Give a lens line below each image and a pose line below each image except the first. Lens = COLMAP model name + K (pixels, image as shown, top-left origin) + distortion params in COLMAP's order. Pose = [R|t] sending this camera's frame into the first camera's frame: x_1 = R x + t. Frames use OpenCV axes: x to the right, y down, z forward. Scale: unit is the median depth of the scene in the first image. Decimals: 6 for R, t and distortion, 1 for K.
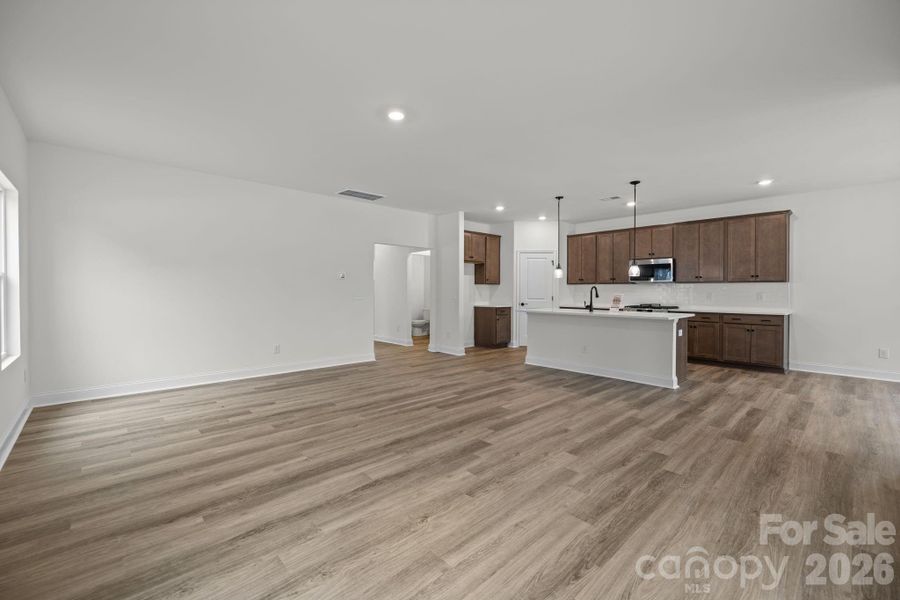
lens RADIAL K [[378.7, 0, 443.2], [0, 378.7, 293.8], [0, 0, 1]] dist [-0.000335, 0.000099]
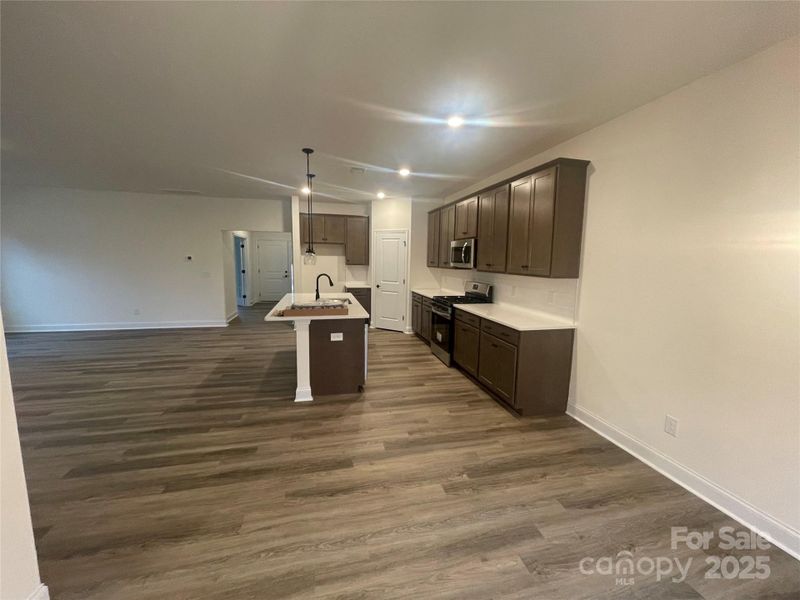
lens RADIAL K [[323.5, 0, 400.3], [0, 323.5, 297.3], [0, 0, 1]] dist [-0.002783, -0.000143]
pose [[0.878562, 0.070205, -0.472440, 0.905931], [-0.020106, 0.993698, 0.110275, -0.051666], [0.477205, -0.087384, 0.874437, 0.394972]]
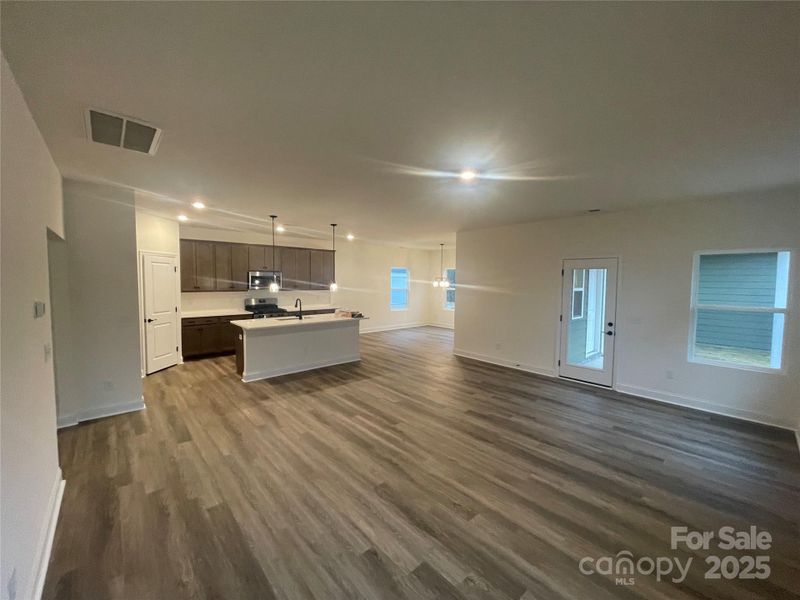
lens RADIAL K [[322.2, 0, 397.6], [0, 322.2, 298.1], [0, 0, 1]] dist [-0.001969, 0.000151]
pose [[0.011821, -0.060812, 0.998079, -0.618829], [-0.001700, 0.998146, 0.060836, -0.083521], [-0.999929, -0.002416, 0.011696, 0.650627]]
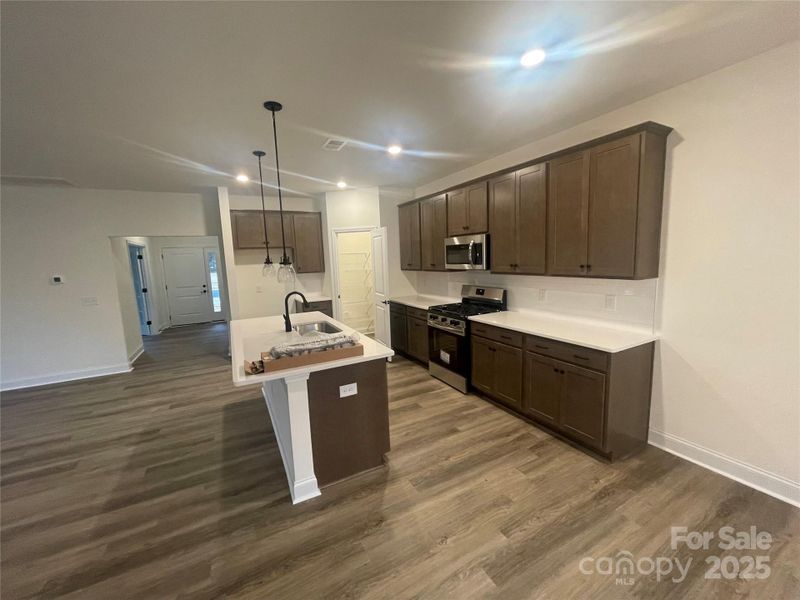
lens RADIAL K [[323.5, 0, 400.3], [0, 323.5, 297.3], [0, 0, 1]] dist [-0.002783, -0.000143]
pose [[0.968427, -0.007141, -0.249195, 0.688644], [0.037401, 0.992438, 0.116911, -0.066178], [0.246475, -0.122540, 0.961371, 0.504634]]
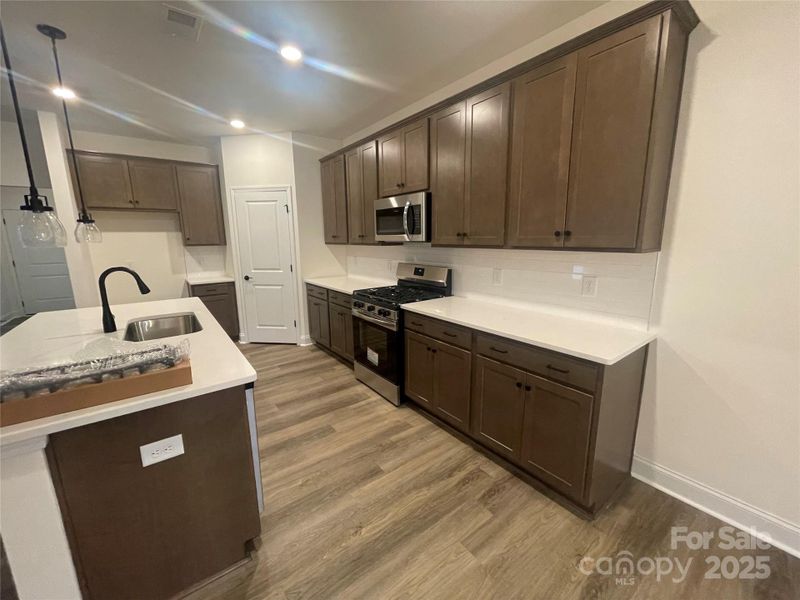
lens RADIAL K [[323.5, 0, 400.3], [0, 323.5, 297.3], [0, 0, 1]] dist [-0.002783, -0.000143]
pose [[0.995561, 0.004006, -0.094036, 0.701363], [0.012607, 0.984417, 0.175398, -0.043050], [0.093273, -0.175805, 0.979996, 0.677493]]
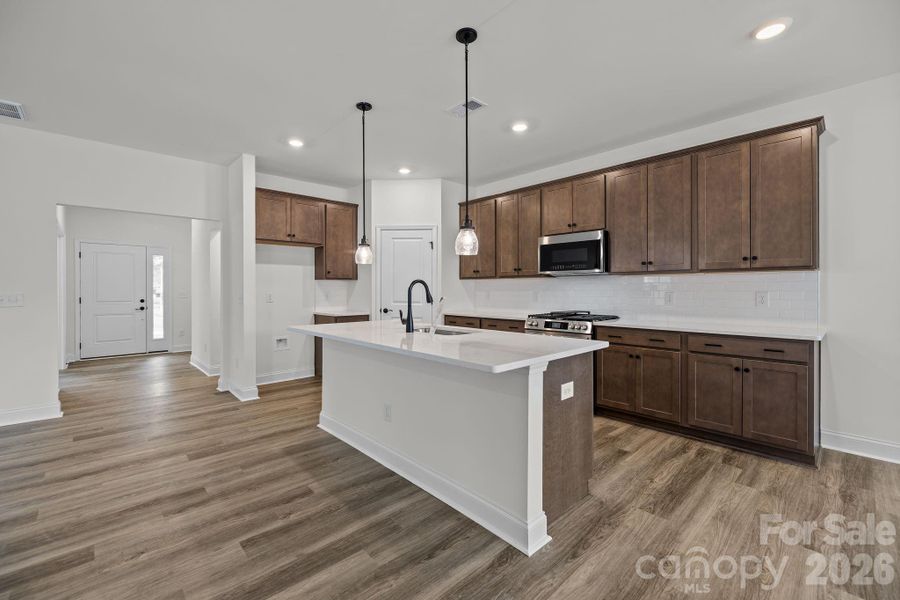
lens RADIAL K [[378.6, 0, 440.1], [0, 378.6, 290.5], [0, 0, 1]] dist [-0.000553, 0.000019]
pose [[0.999990, -0.003697, -0.002703, 0.416110], [0.003681, 0.999974, -0.006154, -0.002669], [0.002726, 0.006144, 0.999977, 0.500805]]
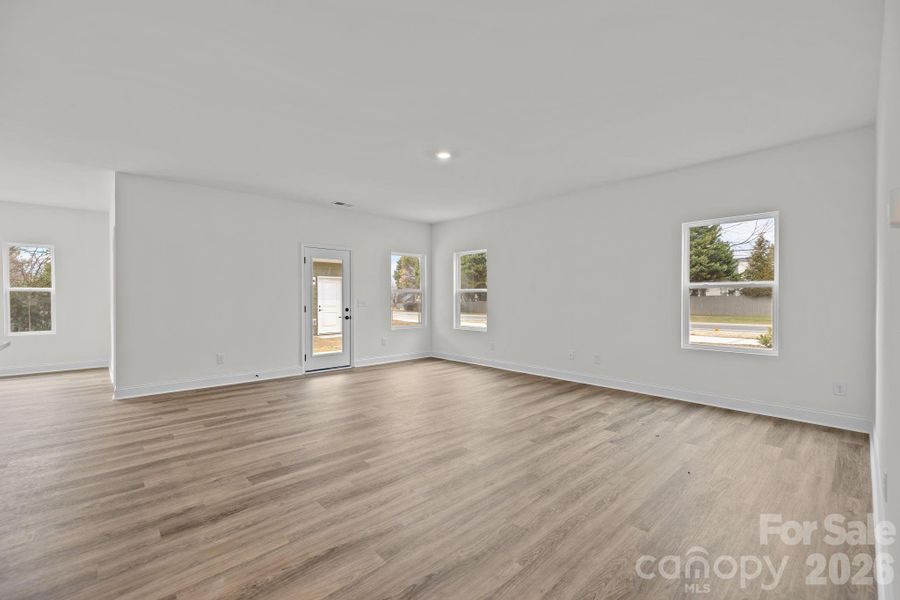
lens RADIAL K [[382.5, 0, 445.2], [0, 382.5, 298.8], [0, 0, 1]] dist [-0.001678, -0.000278]
pose [[-0.999980, -0.001600, 0.006097, -0.074625], [-0.001531, 0.999935, 0.011314, -0.010336], [-0.006114, 0.011304, -0.999917, 1.216395]]
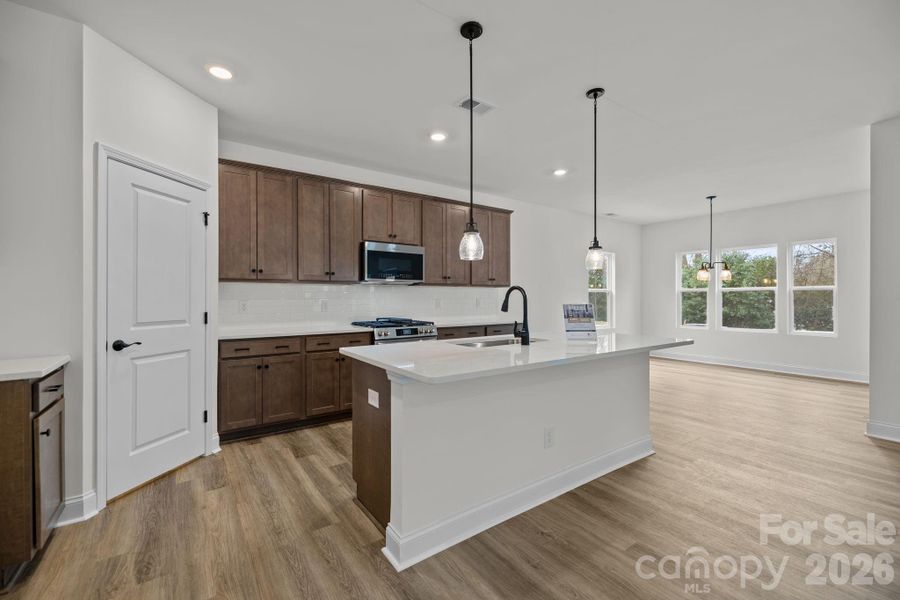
lens RADIAL K [[376.2, 0, 442.3], [0, 376.2, 298.4], [0, 0, 1]] dist [-0.001397, -0.000063]
pose [[0.136954, -0.004524, 0.990567, -0.043108], [0.010062, 0.999944, 0.003175, -0.007320], [-0.990526, 0.009533, 0.136992, 0.999040]]
